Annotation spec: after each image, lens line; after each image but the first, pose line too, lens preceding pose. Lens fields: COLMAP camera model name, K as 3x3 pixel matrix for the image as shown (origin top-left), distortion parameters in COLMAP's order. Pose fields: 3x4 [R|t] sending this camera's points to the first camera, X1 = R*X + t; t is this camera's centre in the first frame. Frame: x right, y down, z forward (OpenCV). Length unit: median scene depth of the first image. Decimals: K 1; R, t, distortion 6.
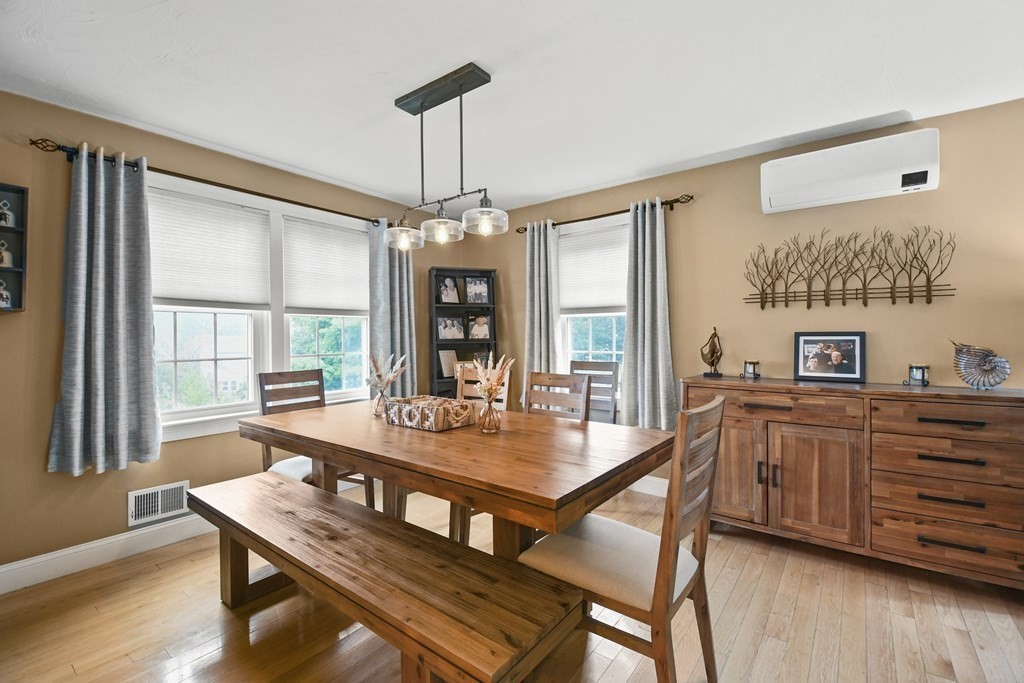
lens RADIAL K [[443.7, 0, 501.7], [0, 443.7, 338.4], [0, 0, 1]] dist [0.001241, -0.008644]
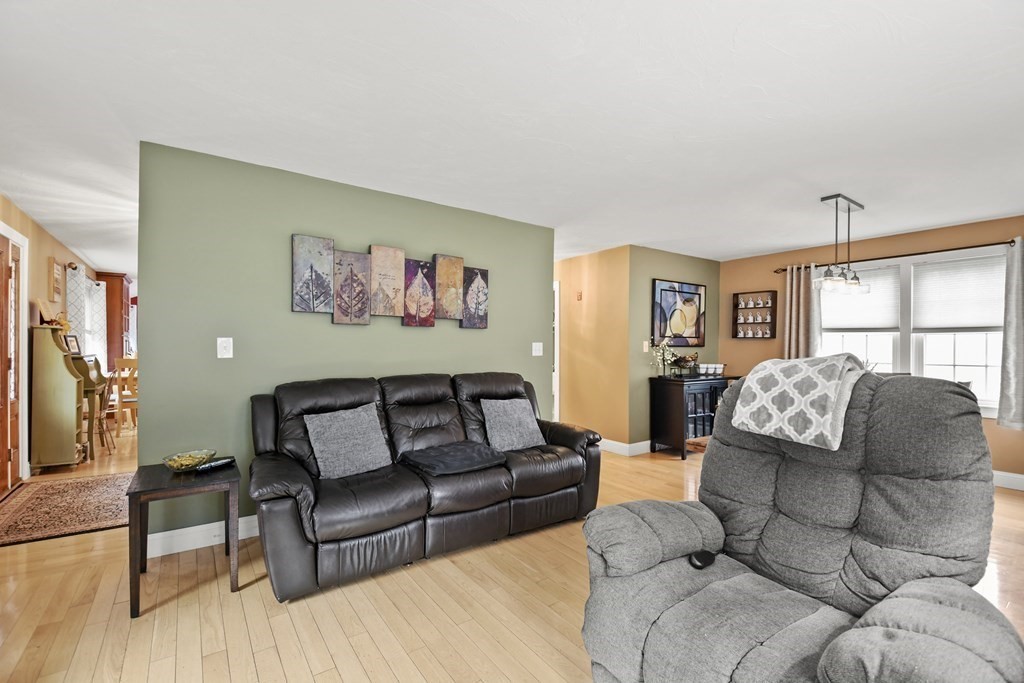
lens RADIAL K [[459.7, 0, 511.8], [0, 459.7, 345.0], [0, 0, 1]] dist [0.000484, -0.000782]
pose [[-0.273809, 0.008879, -0.961743, 1.681464], [-0.001810, 0.999951, 0.009747, -0.041152], [0.961782, 0.004410, -0.273780, 0.238303]]
